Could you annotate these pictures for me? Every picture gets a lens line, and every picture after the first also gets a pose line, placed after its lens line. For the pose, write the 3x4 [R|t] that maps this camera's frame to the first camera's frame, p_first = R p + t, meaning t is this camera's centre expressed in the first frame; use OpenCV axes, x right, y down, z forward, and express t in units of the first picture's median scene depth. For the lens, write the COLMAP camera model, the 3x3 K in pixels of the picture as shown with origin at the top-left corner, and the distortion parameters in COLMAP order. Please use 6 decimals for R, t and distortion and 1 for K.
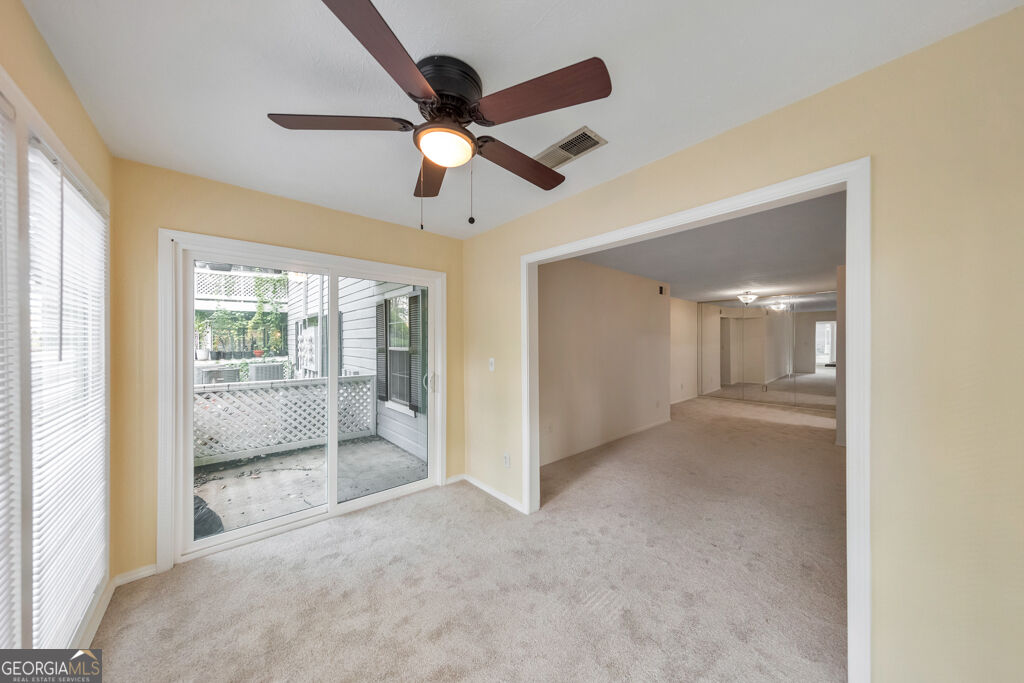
lens RADIAL K [[326.1, 0, 522.8], [0, 326.1, 343.2], [0, 0, 1]] dist [0.001090, 0.000050]
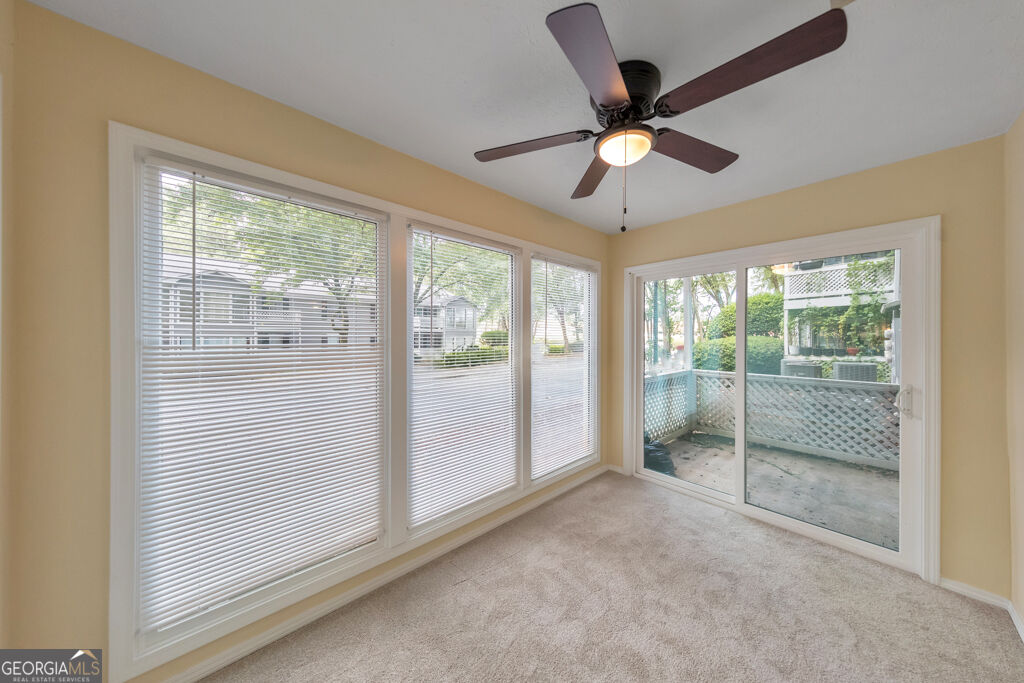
lens RADIAL K [[326.1, 0, 522.8], [0, 326.1, 343.2], [0, 0, 1]] dist [0.001090, 0.000050]
pose [[0.031731, 0.015901, -0.999370, 0.203070], [-0.006912, 0.999853, 0.015690, 0.002968], [0.999473, 0.006409, 0.031836, 0.164474]]
